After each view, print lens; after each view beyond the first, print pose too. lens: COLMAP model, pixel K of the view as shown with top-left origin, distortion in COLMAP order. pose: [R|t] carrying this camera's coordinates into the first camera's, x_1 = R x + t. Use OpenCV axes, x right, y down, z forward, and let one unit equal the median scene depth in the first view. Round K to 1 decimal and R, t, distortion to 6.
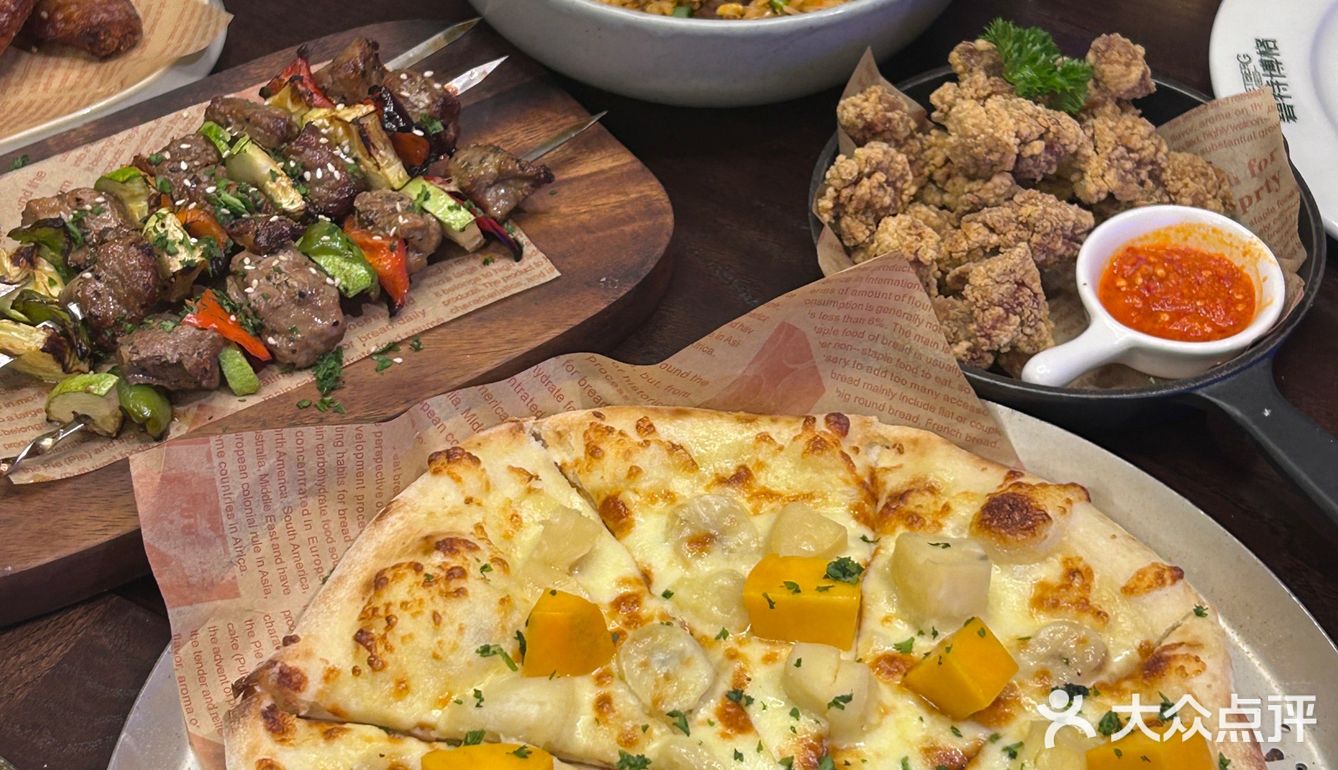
lens RADIAL K [[1773.3, 0, 669.0], [0, 1773.3, 385.0], [0, 0, 1]] dist [0.249709, 0.017420]
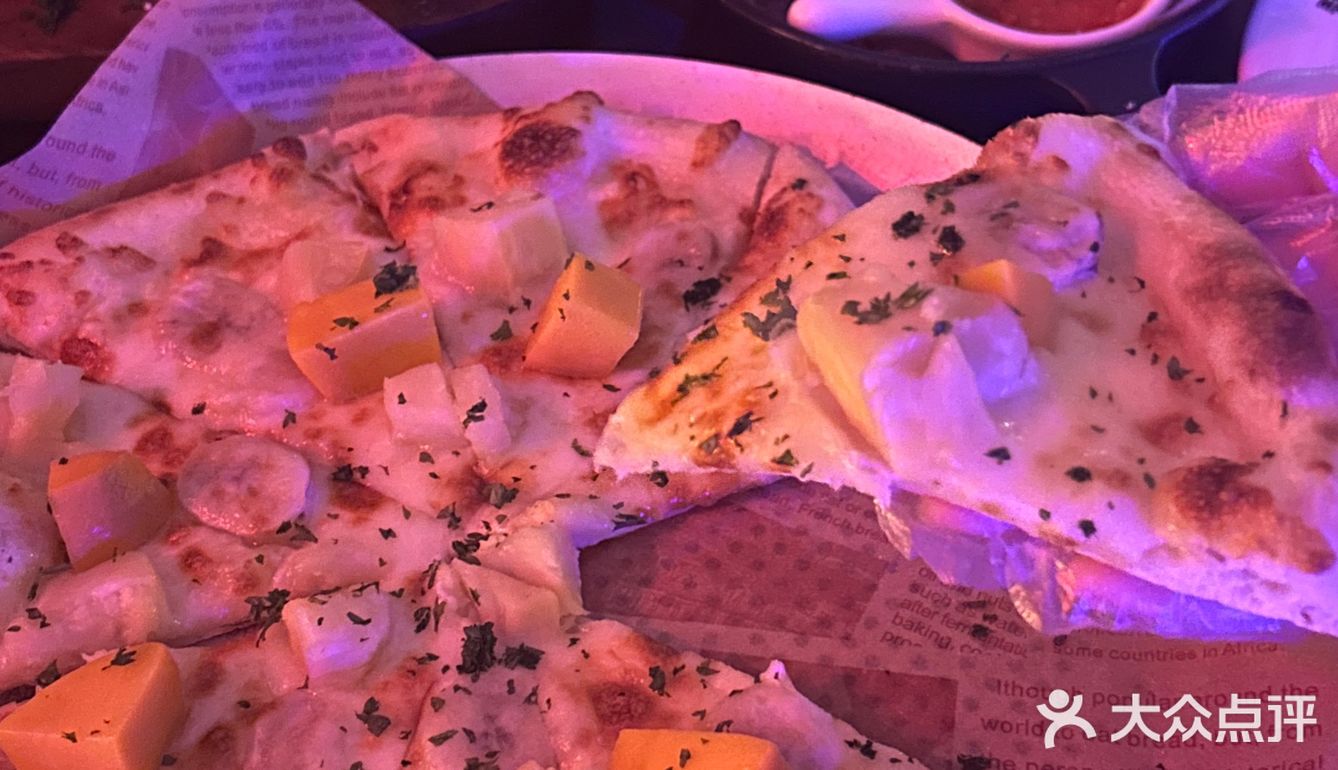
lens RADIAL K [[1920.0, 0, 669.0], [0, 1920.0, 385.0], [0, 0, 1]] dist [-0.042200, -0.098612]
pose [[0.863281, -0.438107, 0.250615, -0.023794], [0.404091, 0.897450, 0.176903, 0.038646], [-0.302417, -0.051446, 0.951786, 0.137954]]
